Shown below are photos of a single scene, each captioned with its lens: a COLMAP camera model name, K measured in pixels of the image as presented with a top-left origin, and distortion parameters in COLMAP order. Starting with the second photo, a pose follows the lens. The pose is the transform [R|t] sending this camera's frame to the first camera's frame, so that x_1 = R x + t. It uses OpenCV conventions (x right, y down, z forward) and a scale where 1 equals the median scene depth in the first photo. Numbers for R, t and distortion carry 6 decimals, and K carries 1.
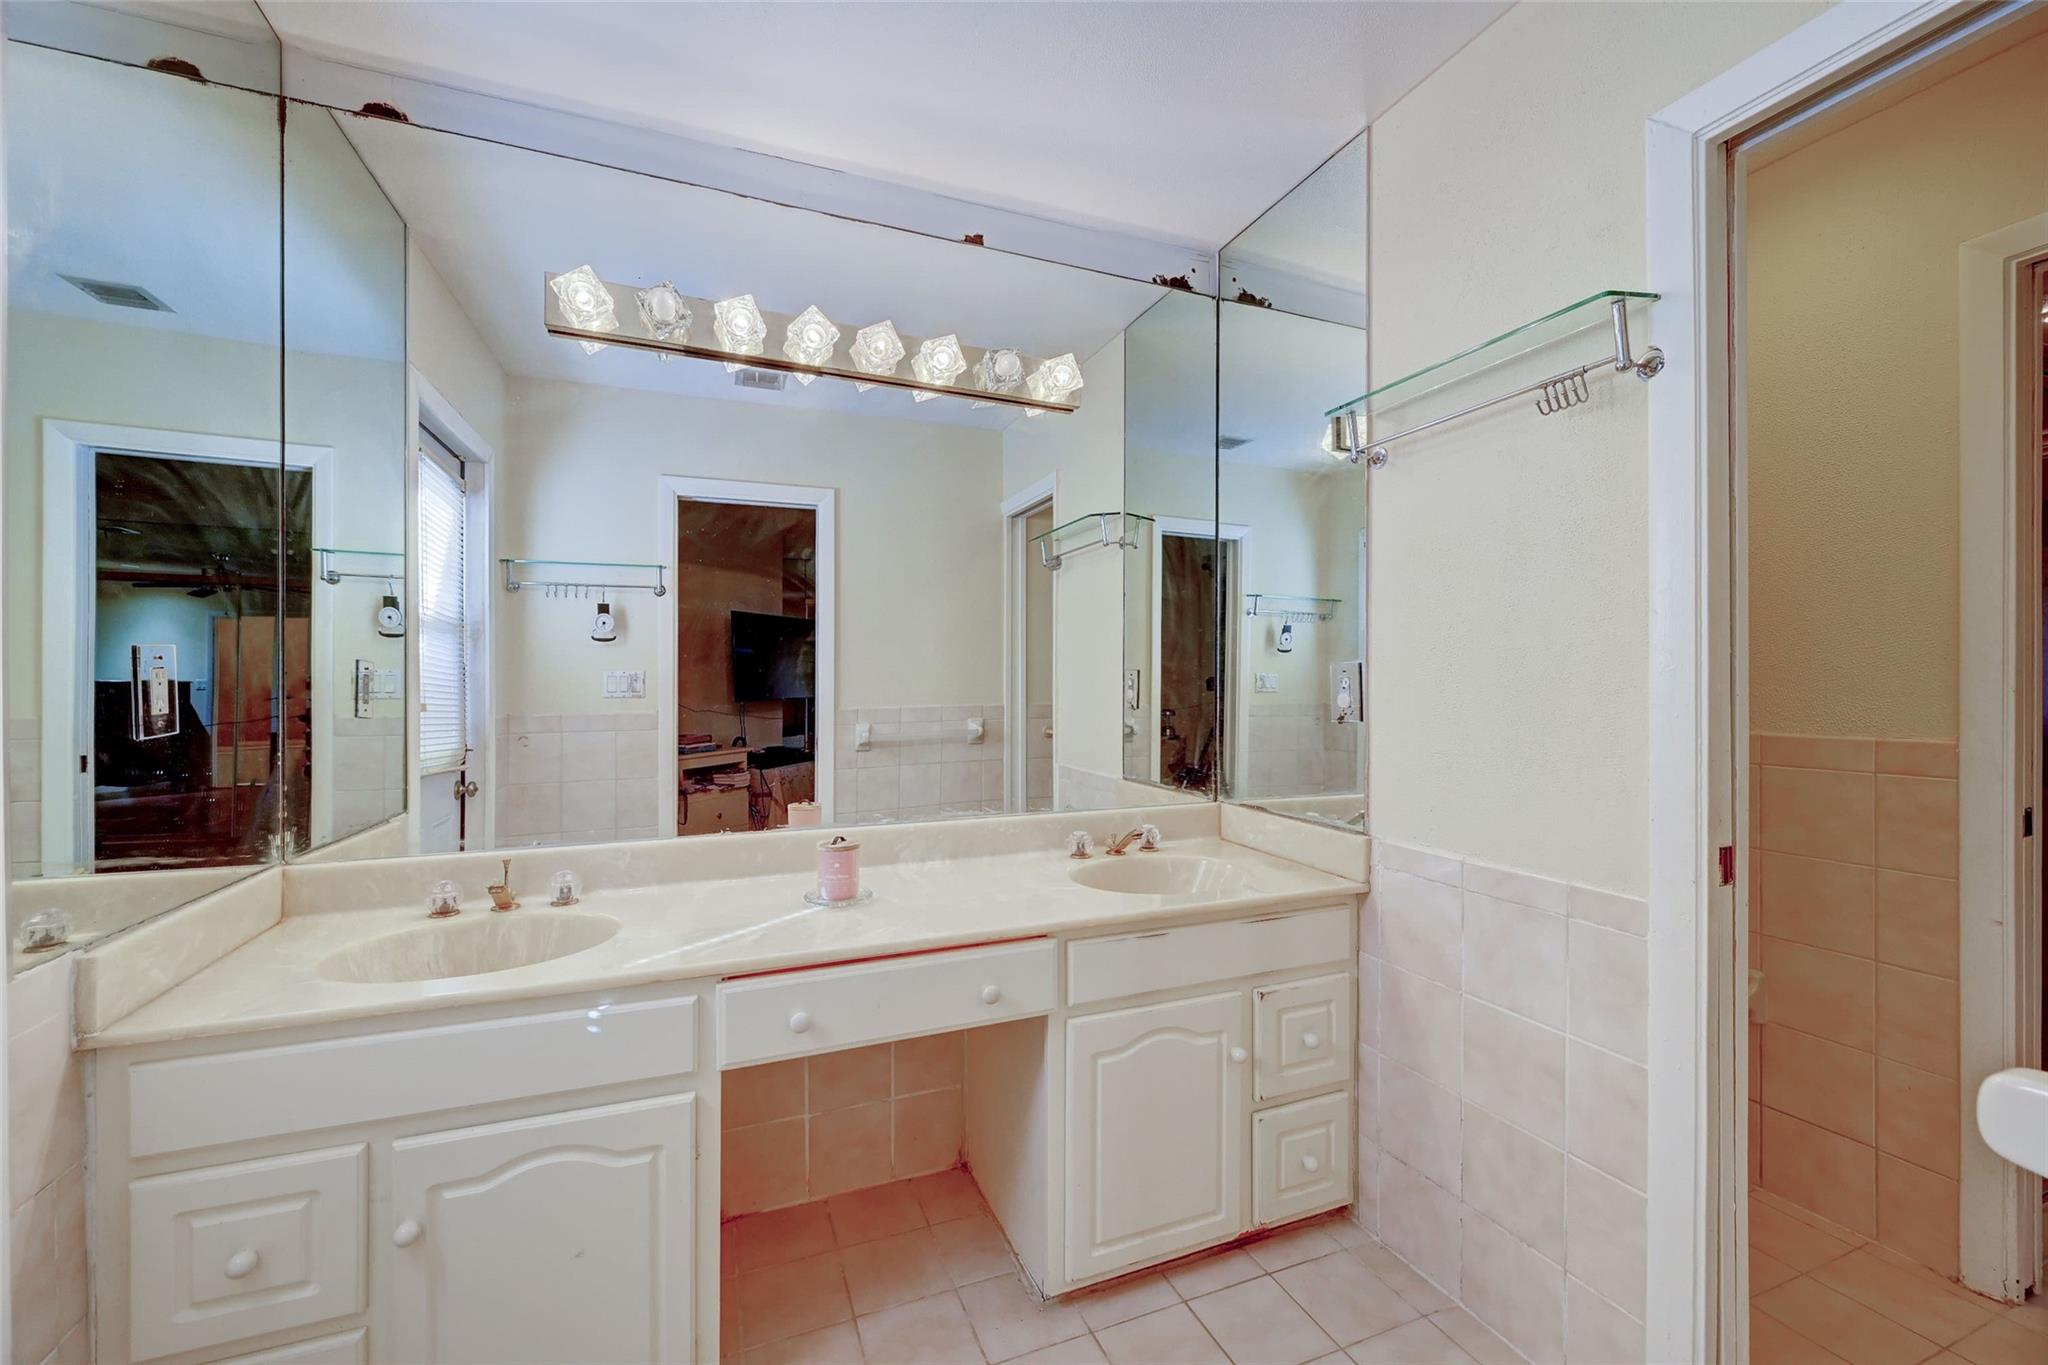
lens RADIAL K [[814.7, 0, 1021.1], [0, 814.7, 677.1], [0, 0, 1]] dist [0.003251, 0.000101]
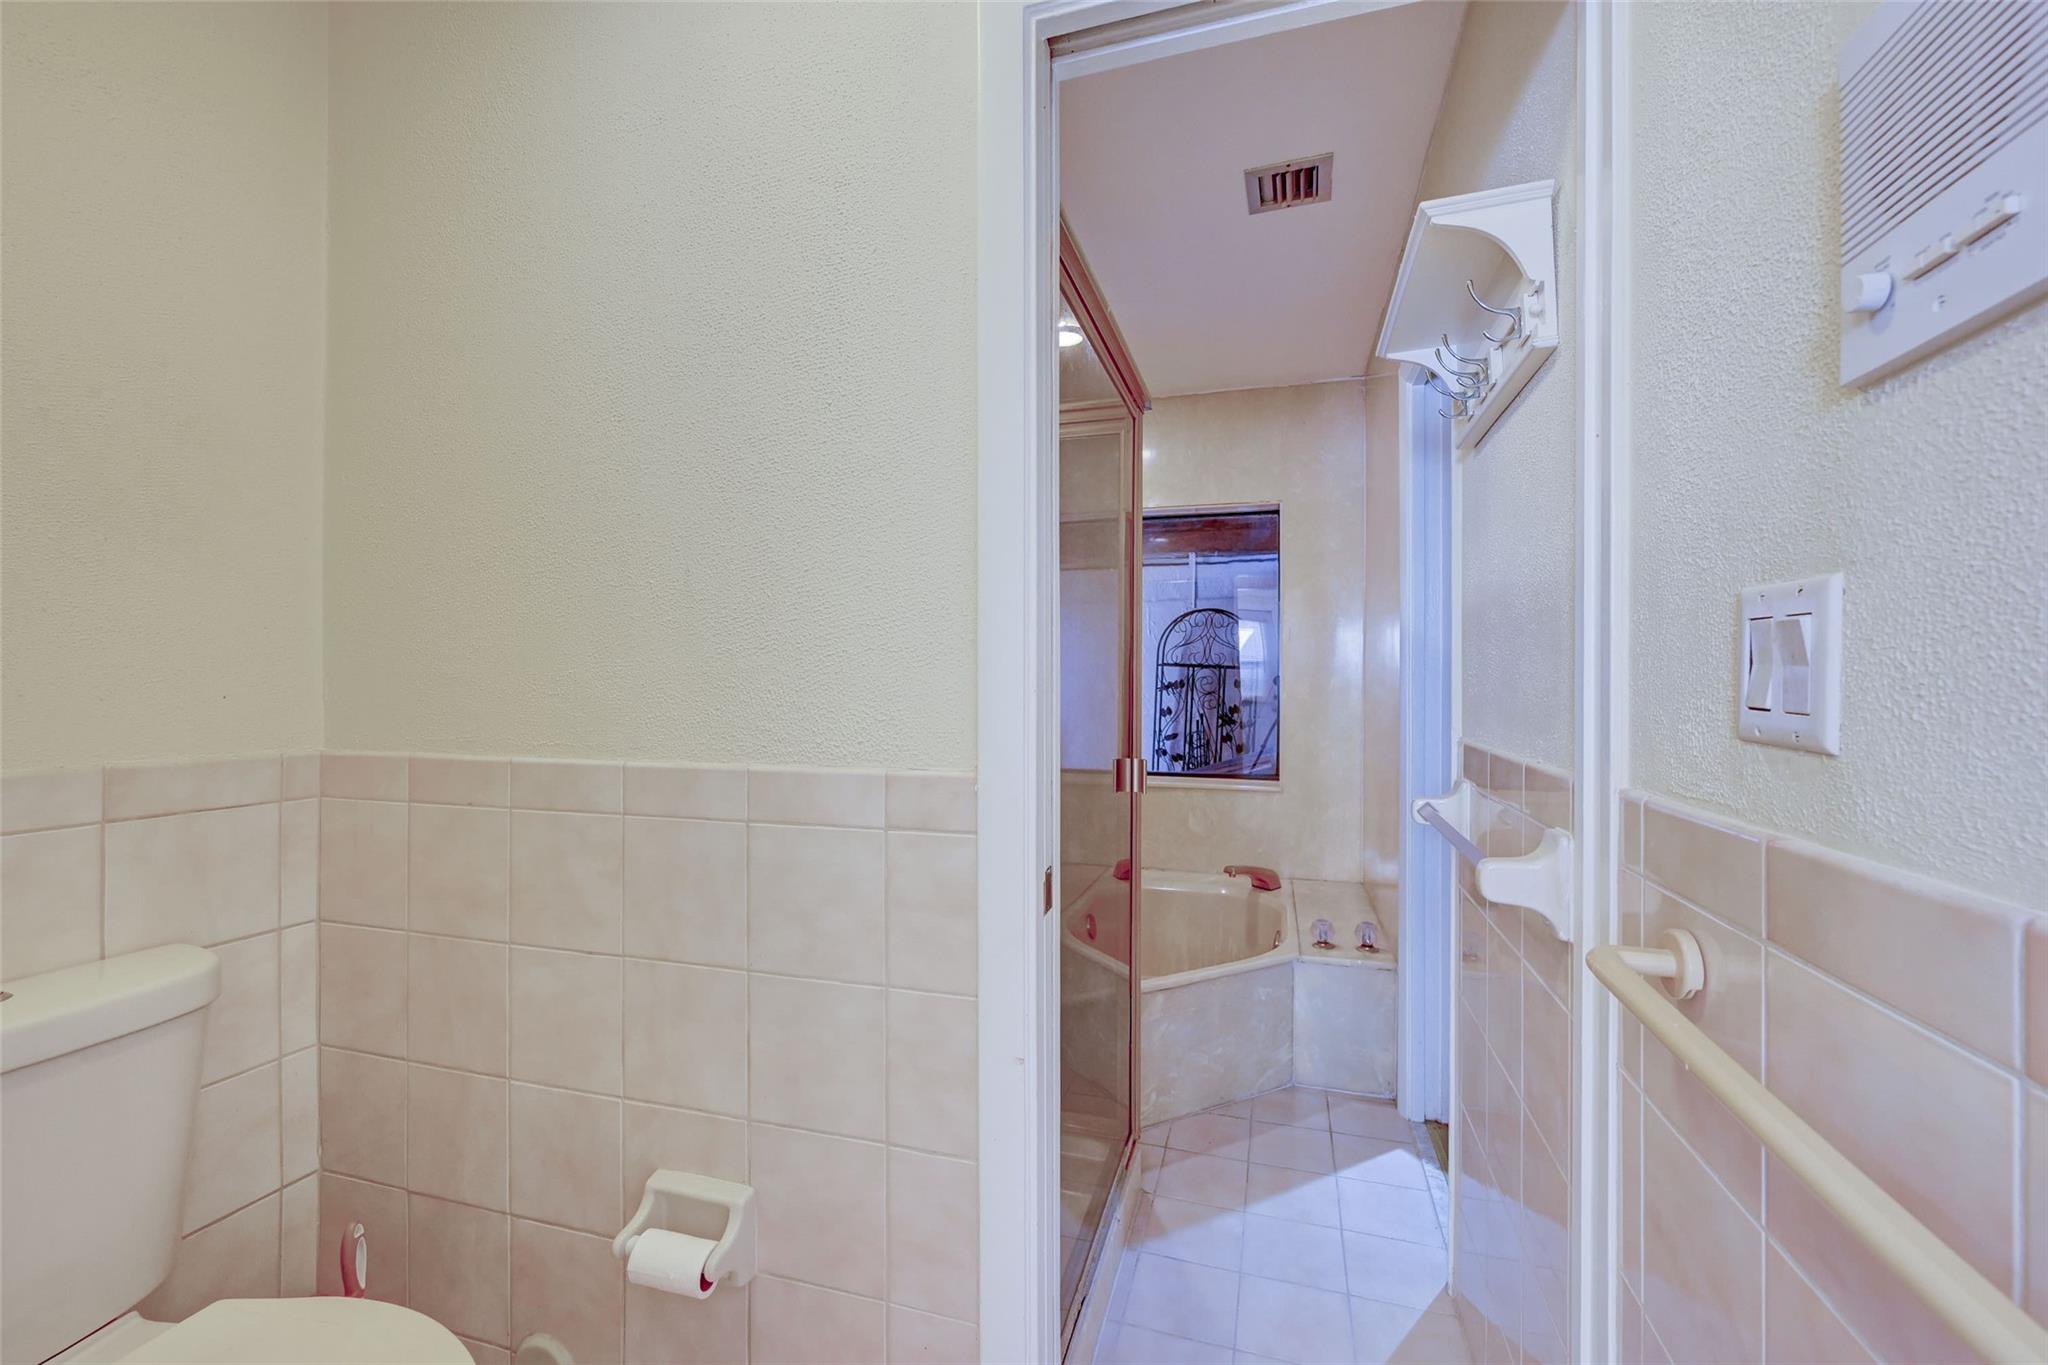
lens RADIAL K [[814.7, 0, 1029.5], [0, 814.7, 682.8], [0, 0, 1]] dist [0.003251, 0.000101]
pose [[0.631307, -0.001232, 0.775532, 0.703978], [0.000679, 0.999999, 0.001036, 0.012809], [-0.775533, -0.000127, 0.631307, 0.590471]]
